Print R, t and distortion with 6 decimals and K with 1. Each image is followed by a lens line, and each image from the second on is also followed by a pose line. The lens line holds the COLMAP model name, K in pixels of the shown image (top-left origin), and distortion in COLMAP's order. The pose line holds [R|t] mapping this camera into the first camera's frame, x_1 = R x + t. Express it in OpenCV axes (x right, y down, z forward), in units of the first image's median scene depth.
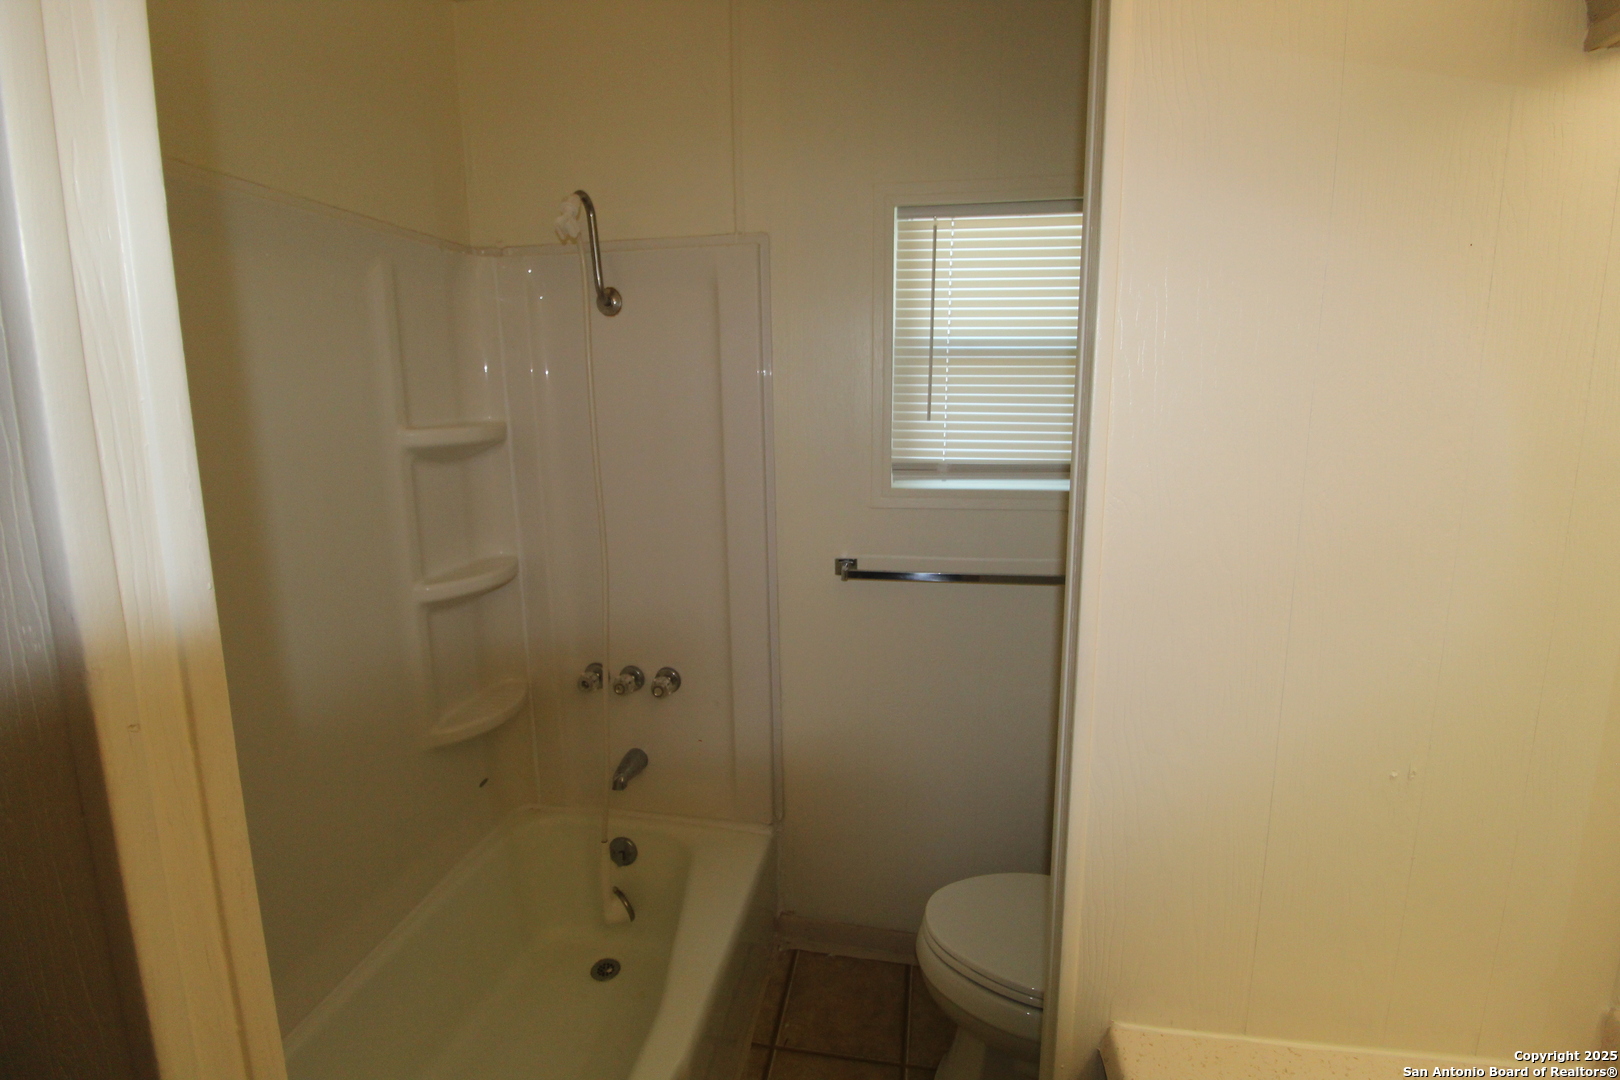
lens RADIAL K [[746.6, 0, 809.3], [0, 746.6, 538.7], [0, 0, 1]] dist [-0.022642, -0.001293]
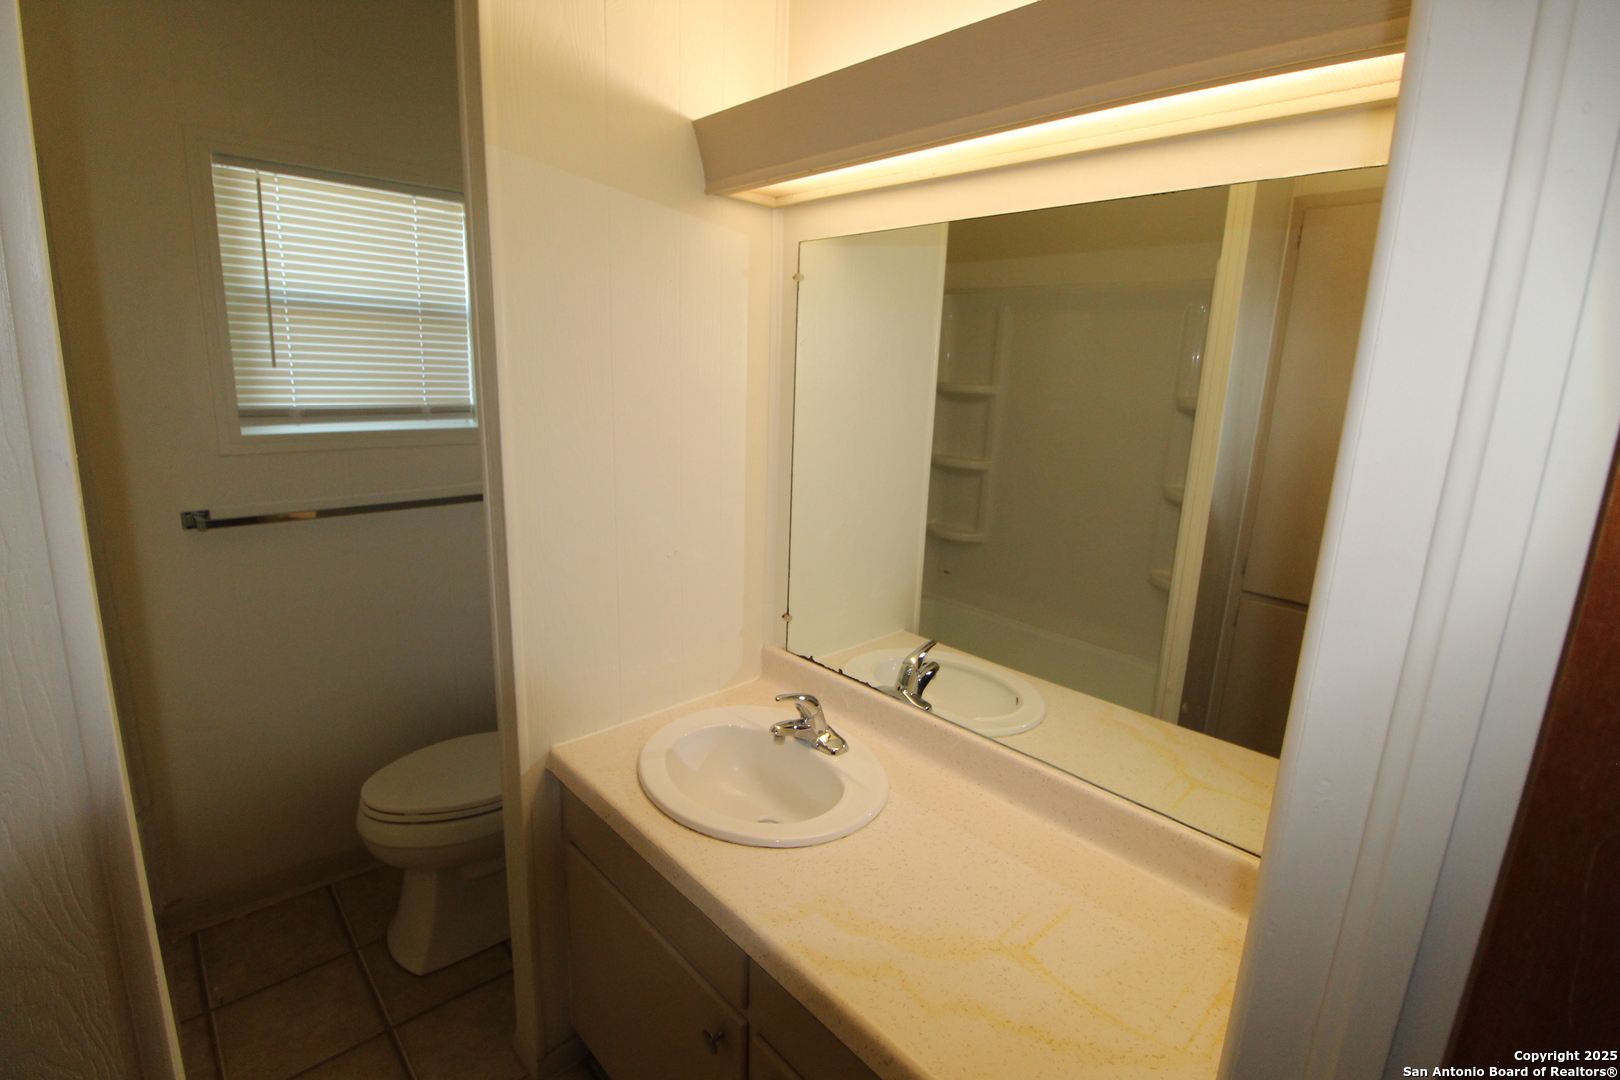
lens RADIAL K [[746.6, 0, 807.8], [0, 746.6, 525.3], [0, 0, 1]] dist [-0.022642, -0.001293]
pose [[0.619915, -0.141844, 0.771742, -0.203961], [0.090732, 0.989886, 0.109056, 0.014460], [-0.779405, 0.002417, 0.626515, -0.224856]]
